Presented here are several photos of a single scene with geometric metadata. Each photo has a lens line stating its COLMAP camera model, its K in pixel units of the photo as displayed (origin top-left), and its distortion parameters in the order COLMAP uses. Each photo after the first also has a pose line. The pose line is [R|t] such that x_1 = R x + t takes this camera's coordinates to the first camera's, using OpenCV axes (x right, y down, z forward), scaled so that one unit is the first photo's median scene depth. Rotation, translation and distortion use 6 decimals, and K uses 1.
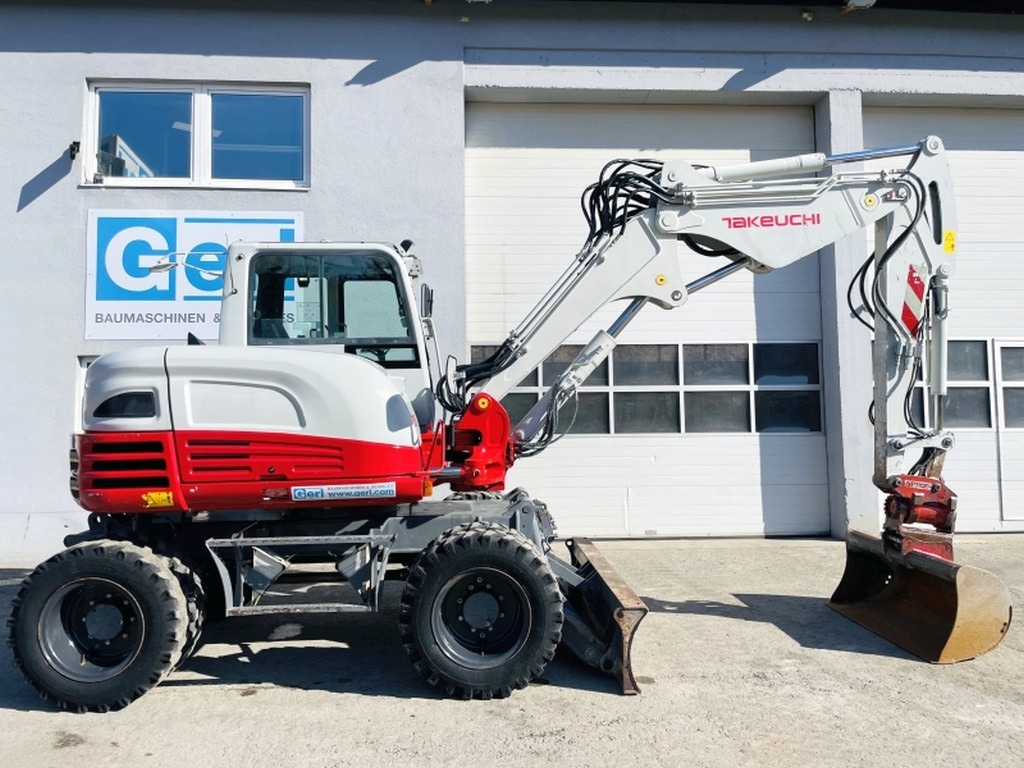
lens RADIAL K [[779.2, 0, 516.2], [0, 779.2, 380.7], [0, 0, 1]] dist [0.090779, -0.126816]
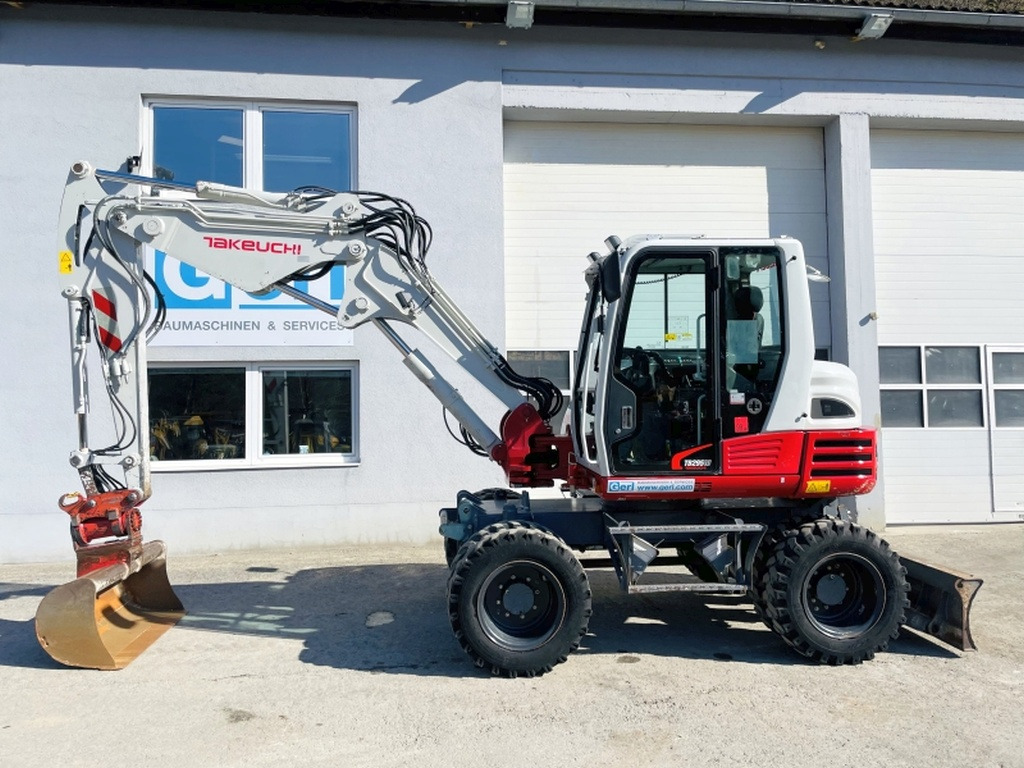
lens RADIAL K [[779.6, 0, 512.0], [0, 779.6, 384.0], [0, 0, 1]] dist [0.088207, -0.123069]
pose [[0.999053, -0.000939, 0.043507, -0.103794], [0.000393, 0.999921, 0.012560, -0.014594], [-0.043515, -0.012531, 0.998974, -0.064179]]
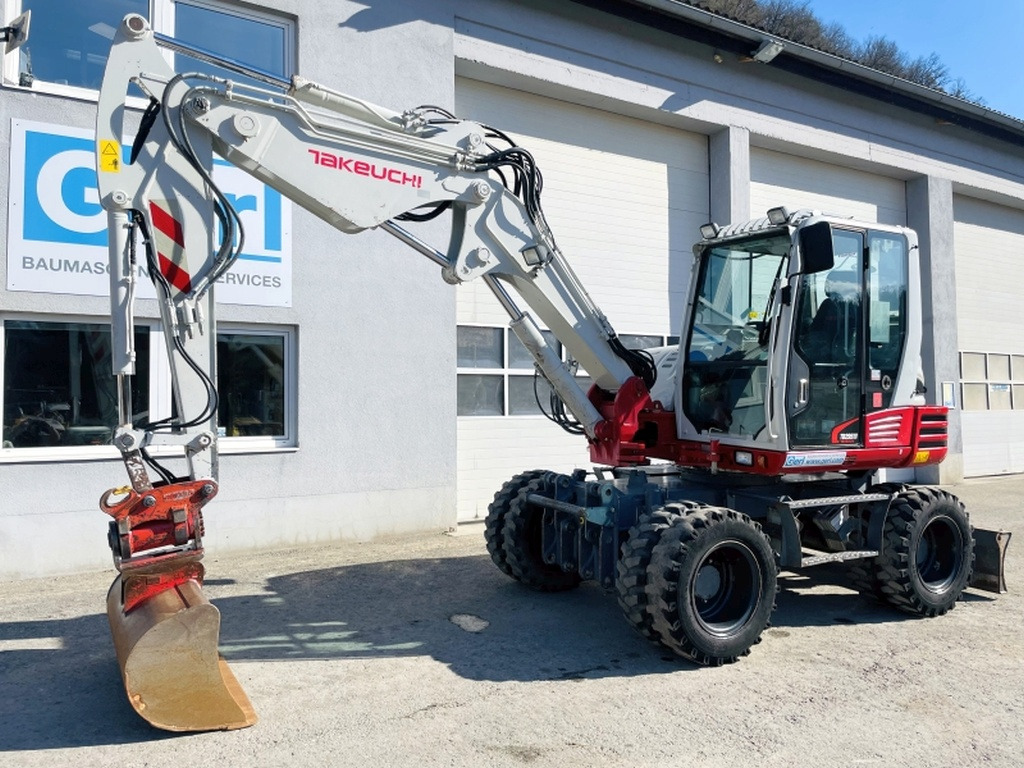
lens RADIAL K [[779.2, 0, 516.2], [0, 779.2, 380.7], [0, 0, 1]] dist [0.090779, -0.126816]
pose [[0.885066, 0.021573, 0.464966, -0.458578], [-0.031955, 0.999385, 0.014459, 0.008591], [-0.464368, -0.027655, 0.885210, 0.098938]]
